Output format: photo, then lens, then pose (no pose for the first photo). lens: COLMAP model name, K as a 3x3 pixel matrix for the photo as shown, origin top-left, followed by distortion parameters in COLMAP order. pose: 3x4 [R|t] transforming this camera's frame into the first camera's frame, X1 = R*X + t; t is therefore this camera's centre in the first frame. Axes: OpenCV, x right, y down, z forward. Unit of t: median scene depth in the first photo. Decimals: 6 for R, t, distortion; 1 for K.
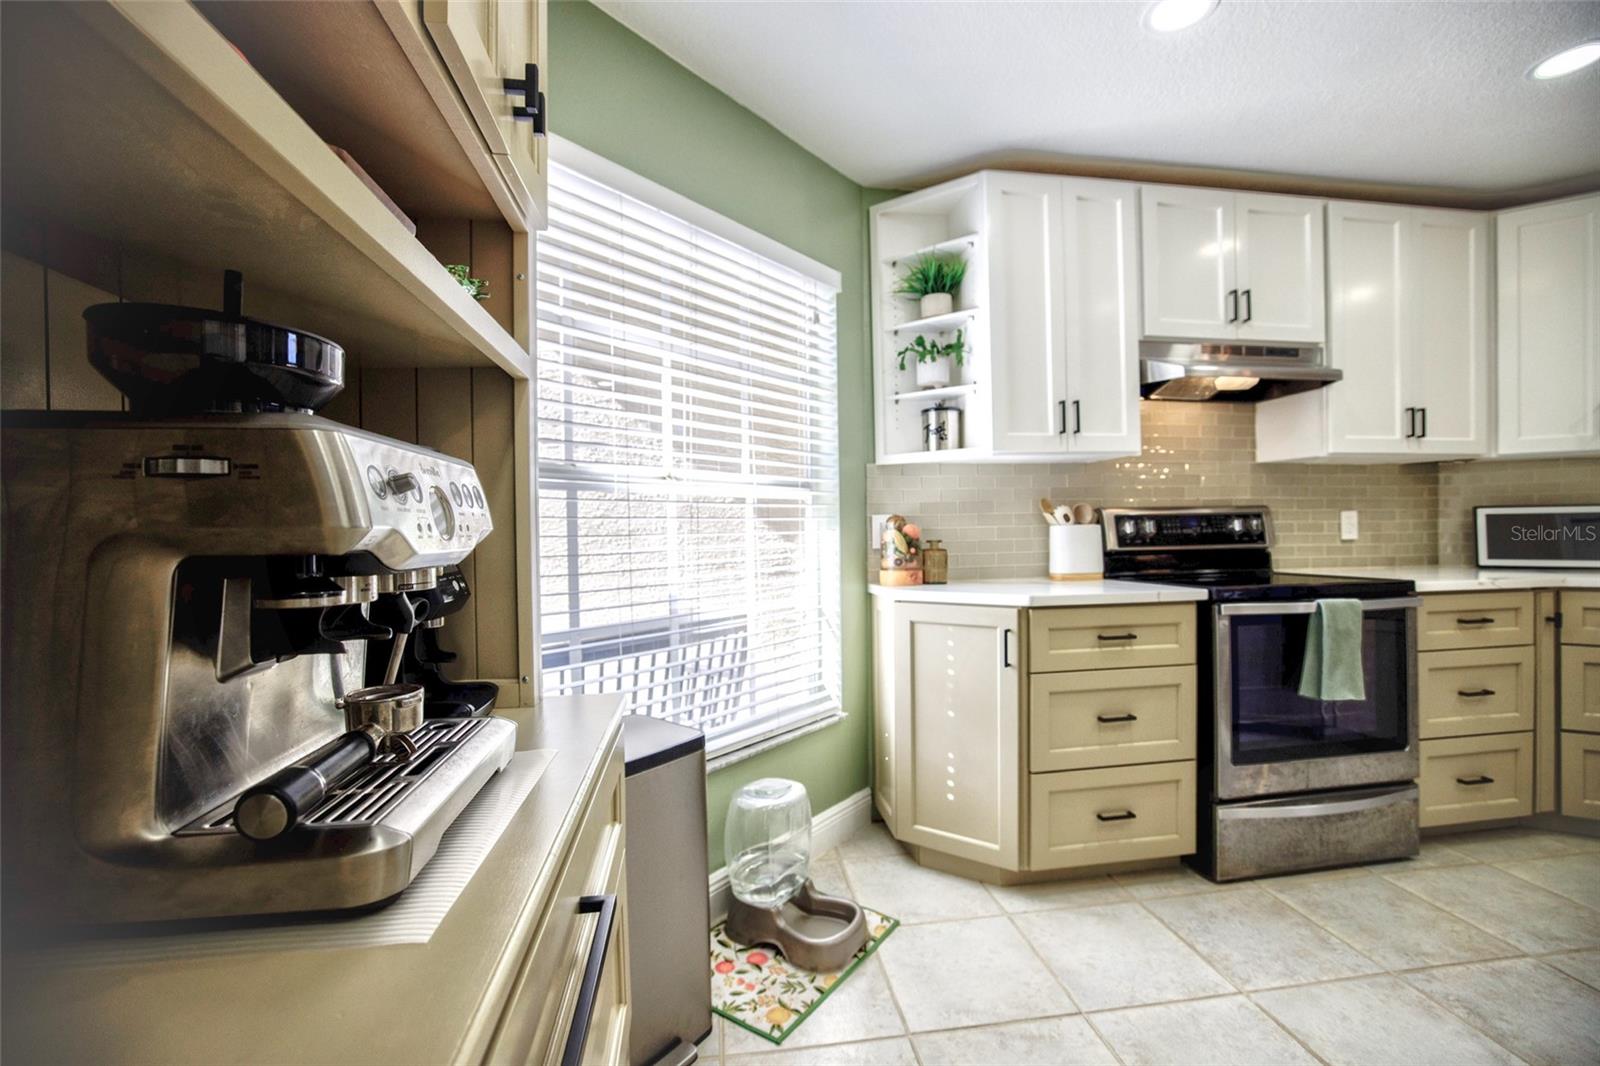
lens RADIAL K [[684.3, 0, 794.2], [0, 684.3, 529.4], [0, 0, 1]] dist [-0.023389, 0.008816]
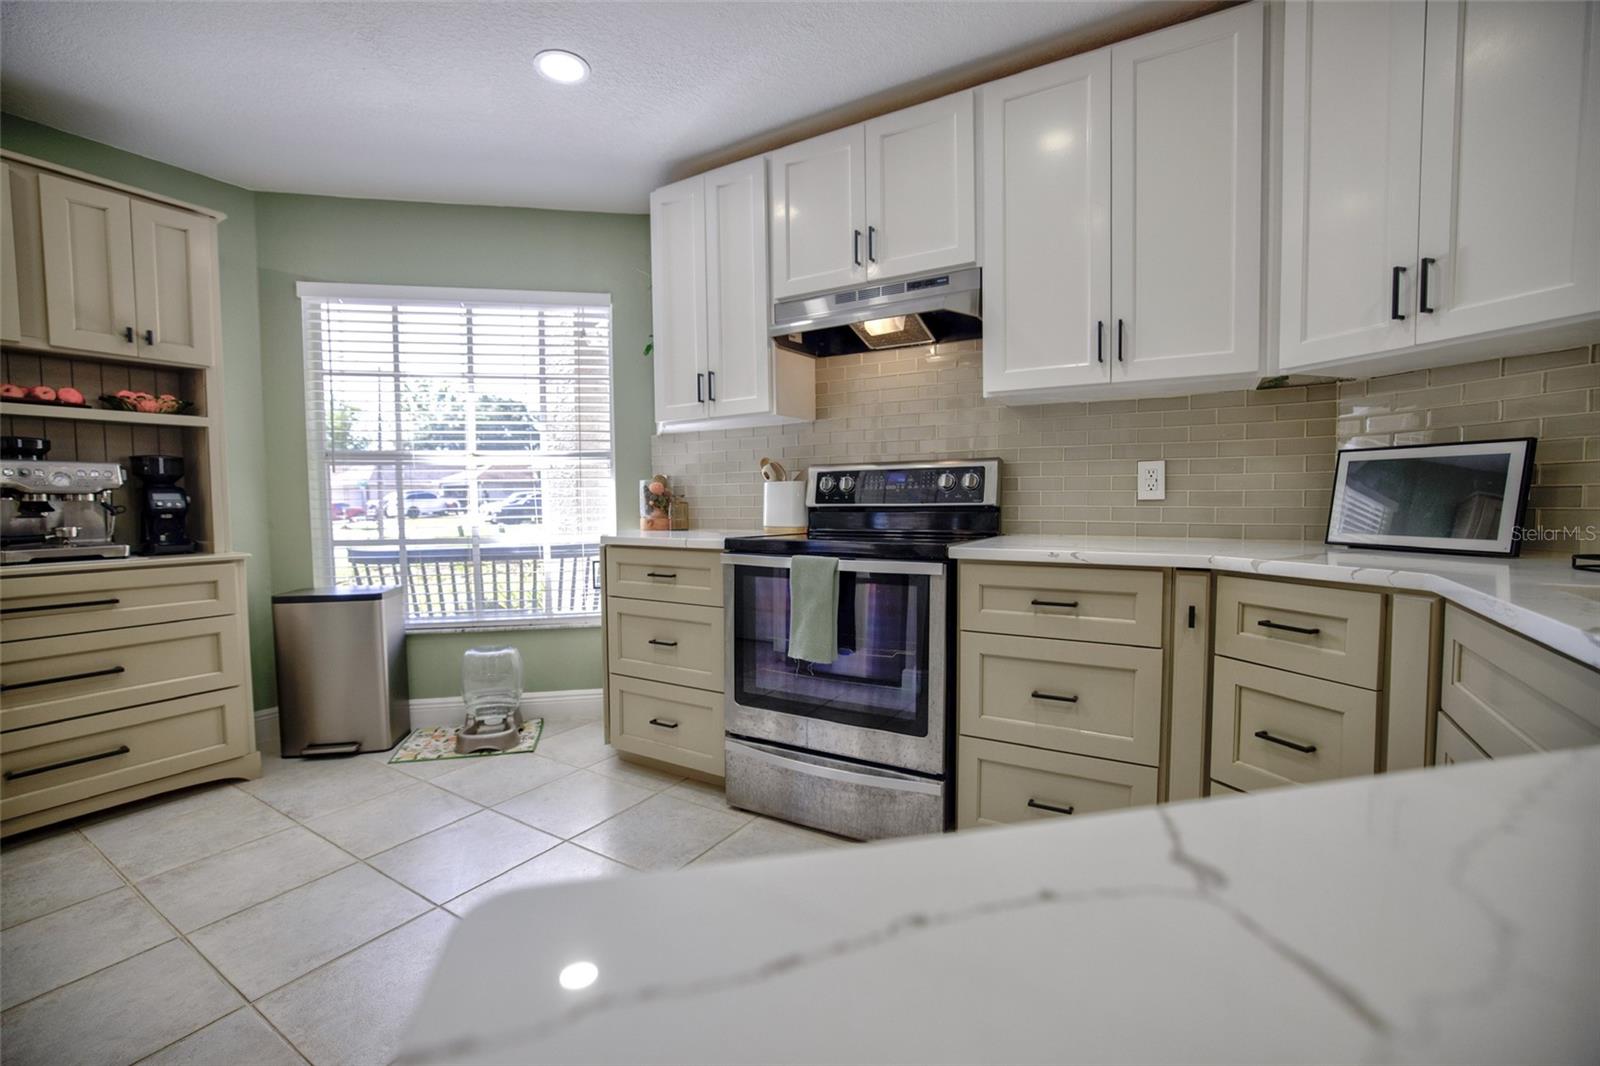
lens RADIAL K [[684.3, 0, 797.2], [0, 684.3, 526.6], [0, 0, 1]] dist [-0.023389, 0.008816]
pose [[0.767358, 0.036260, -0.640193, 1.137052], [0.006150, 0.997938, 0.063895, -0.004854], [0.641190, -0.052968, 0.765552, 0.182913]]
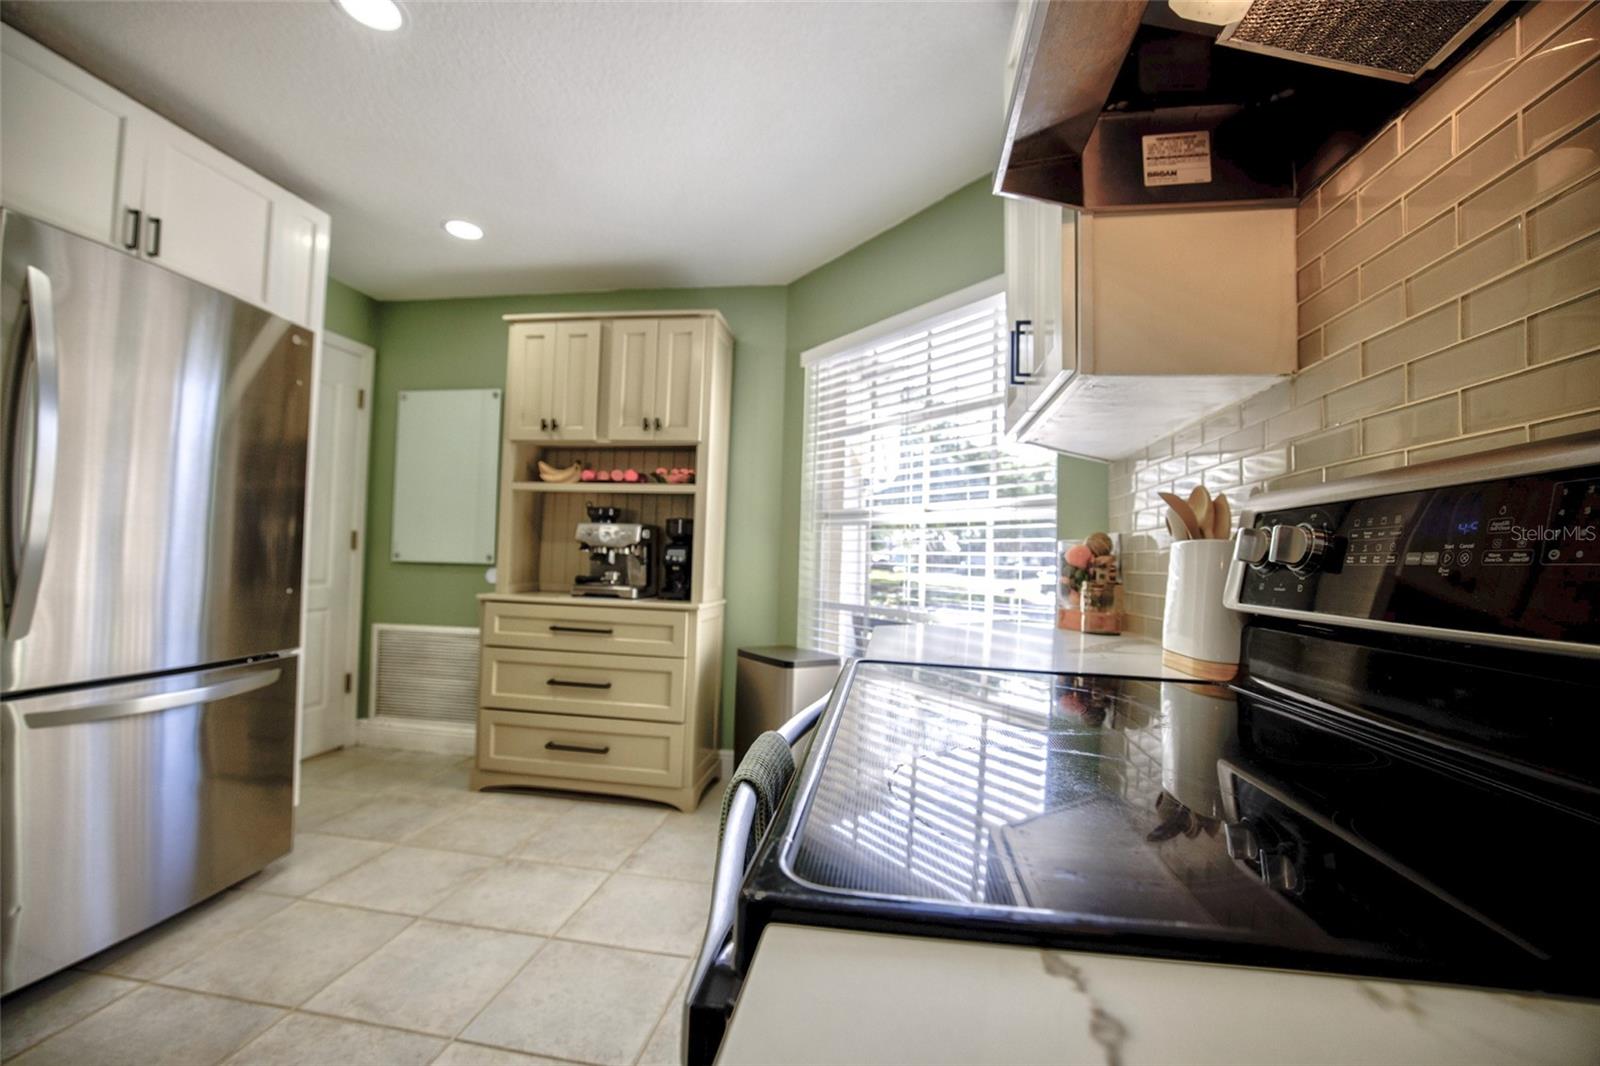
lens RADIAL K [[684.3, 0, 765.4], [0, 684.3, 532.6], [0, 0, 1]] dist [-0.023389, 0.008816]
pose [[-0.316609, -0.028192, -0.948137, 0.904421], [-0.013655, 0.999590, -0.025162, 0.002694], [0.948458, 0.004980, -0.316864, 0.876431]]
